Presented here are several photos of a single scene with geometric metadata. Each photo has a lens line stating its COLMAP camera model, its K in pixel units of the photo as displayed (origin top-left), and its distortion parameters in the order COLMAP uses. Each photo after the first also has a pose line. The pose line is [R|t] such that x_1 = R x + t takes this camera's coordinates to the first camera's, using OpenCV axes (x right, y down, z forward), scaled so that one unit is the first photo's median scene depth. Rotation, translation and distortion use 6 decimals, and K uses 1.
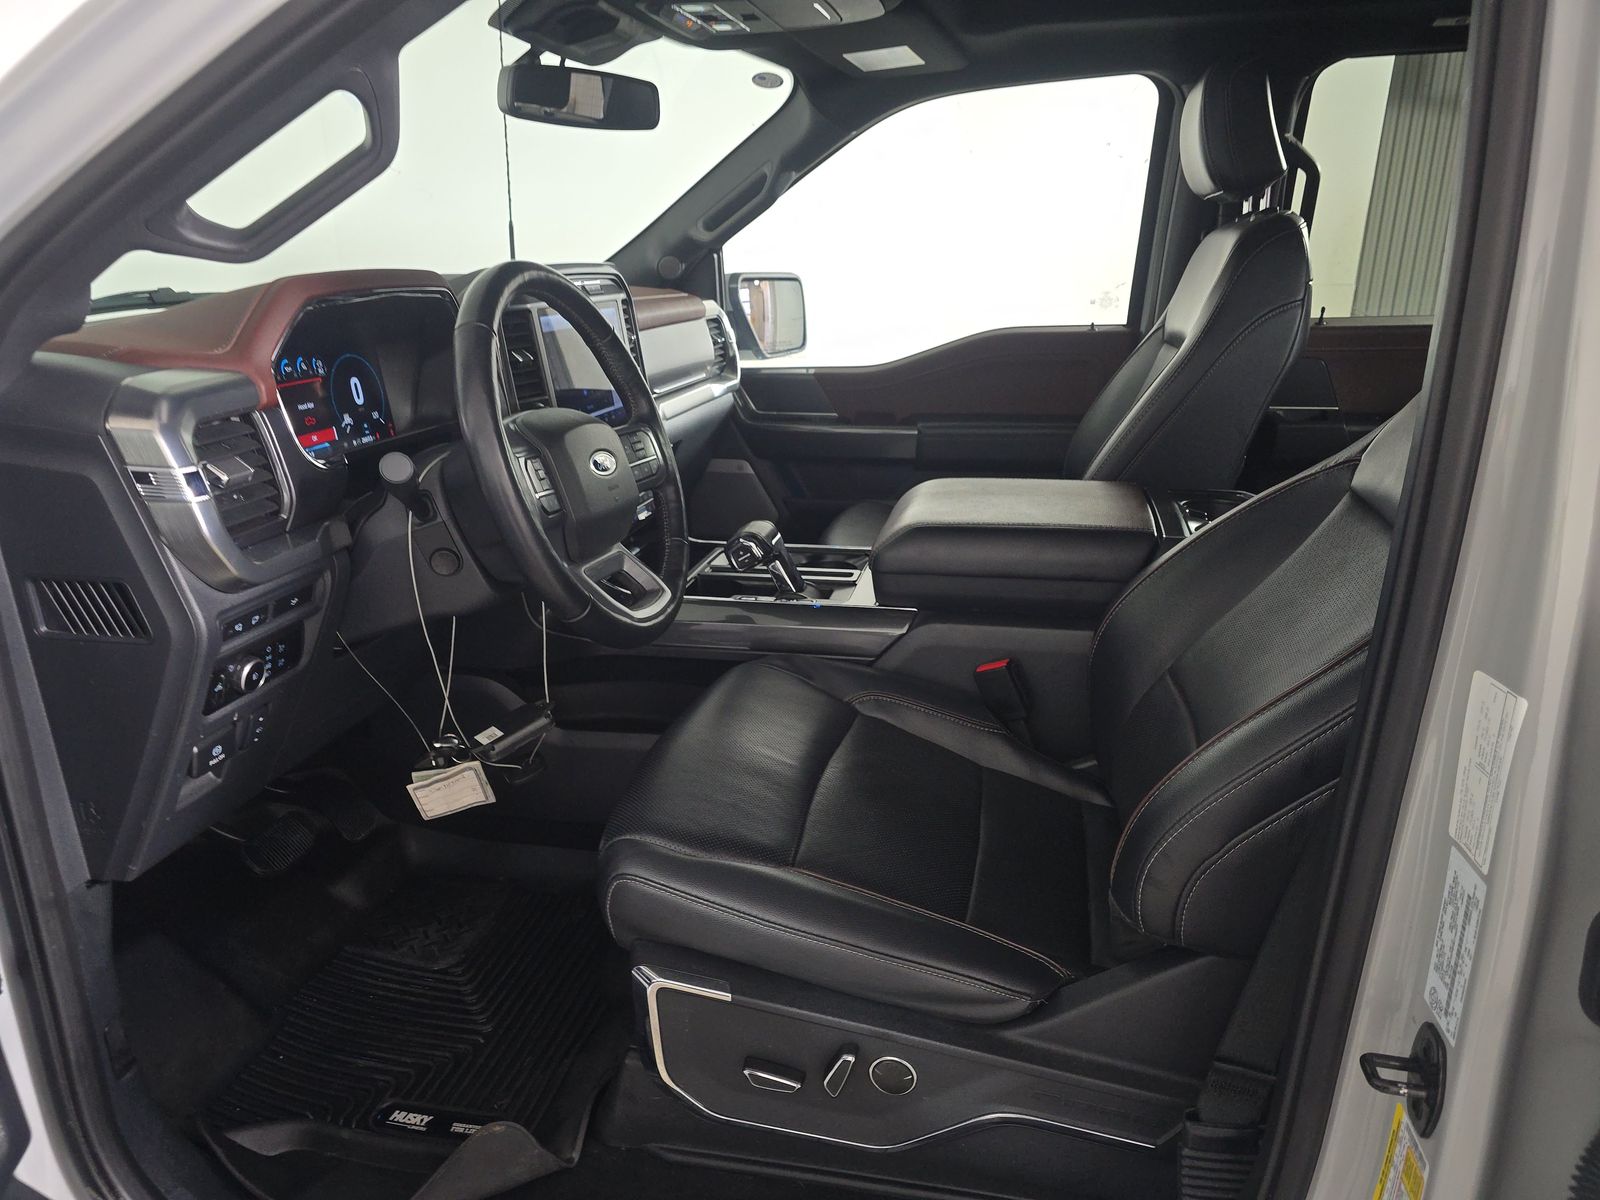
lens RADIAL K [[1077.5, 0, 800.0], [0, 1077.5, 600.0], [0, 0, 1]] dist [0.054002, -0.047362]
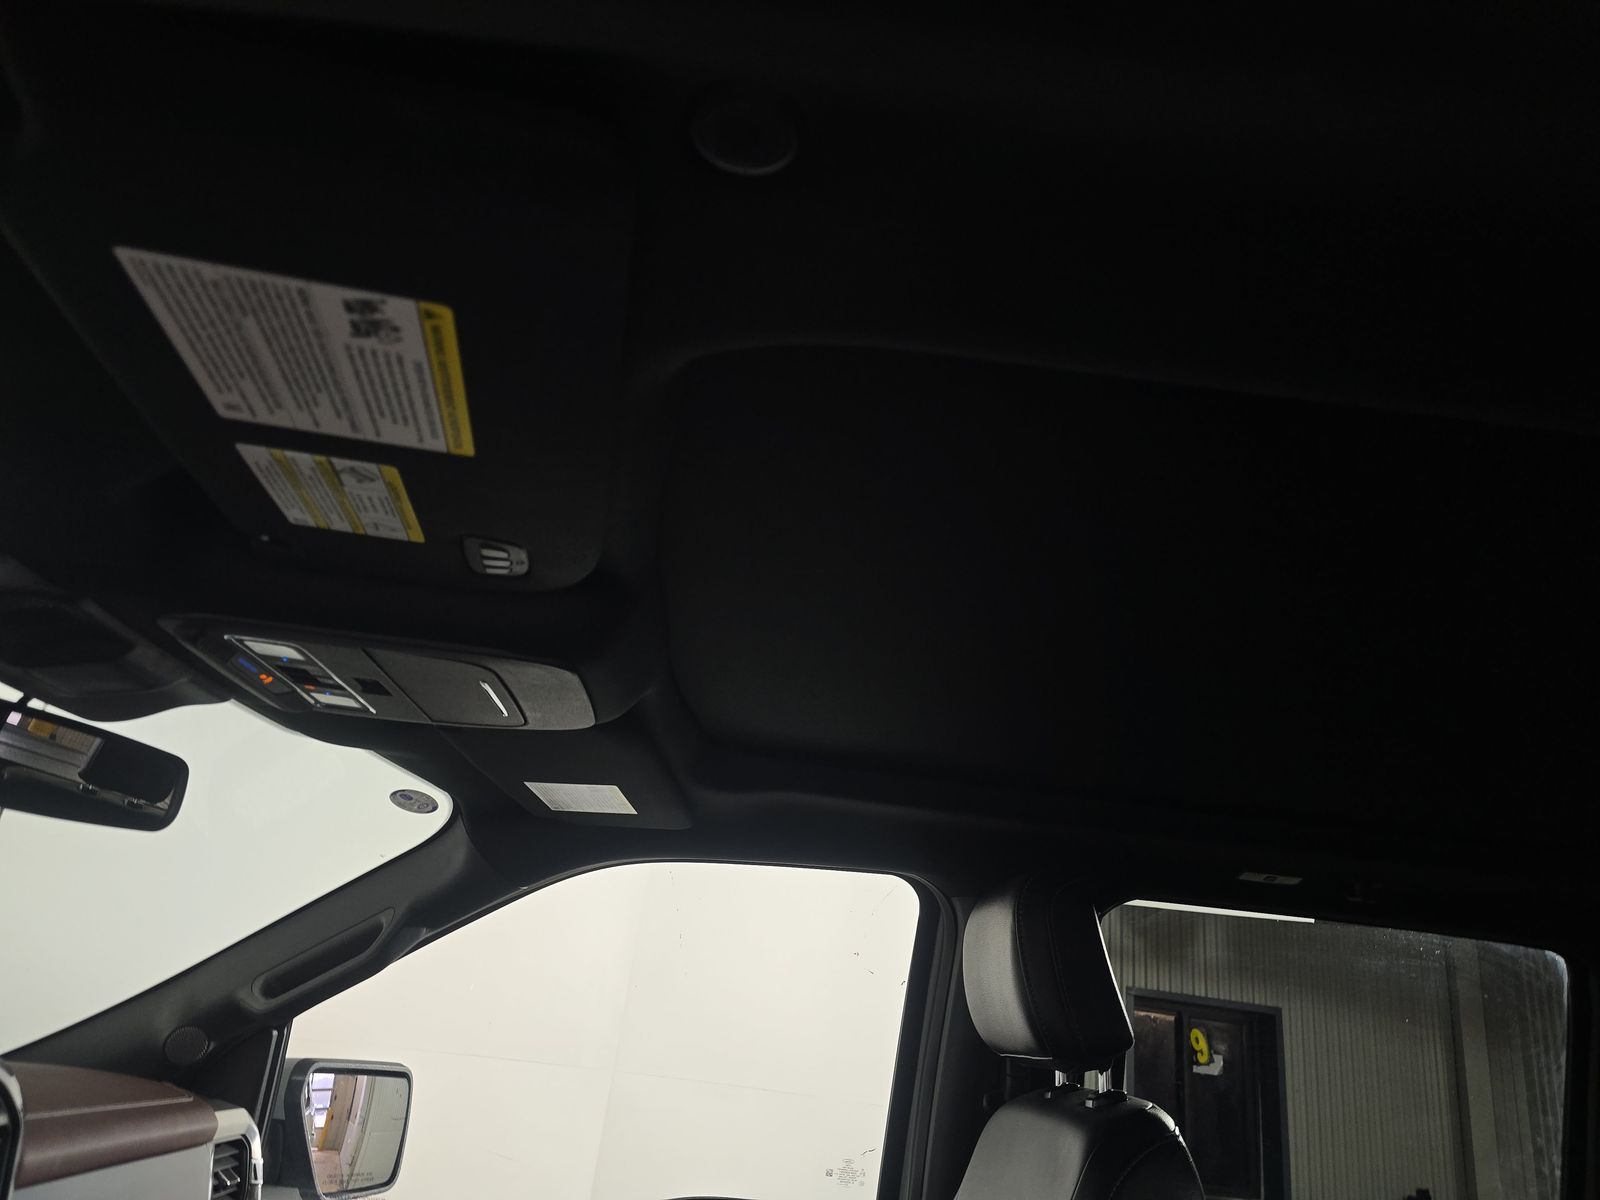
lens RADIAL K [[1075.8, 0, 801.0], [0, 1075.8, 610.4], [0, 0, 1]] dist [0.062073, -0.080262]
pose [[0.951576, 0.211015, 0.223553, 0.025738], [-0.026780, 0.781342, -0.623528, -0.135507], [-0.306245, 0.587347, 0.749157, 0.308237]]
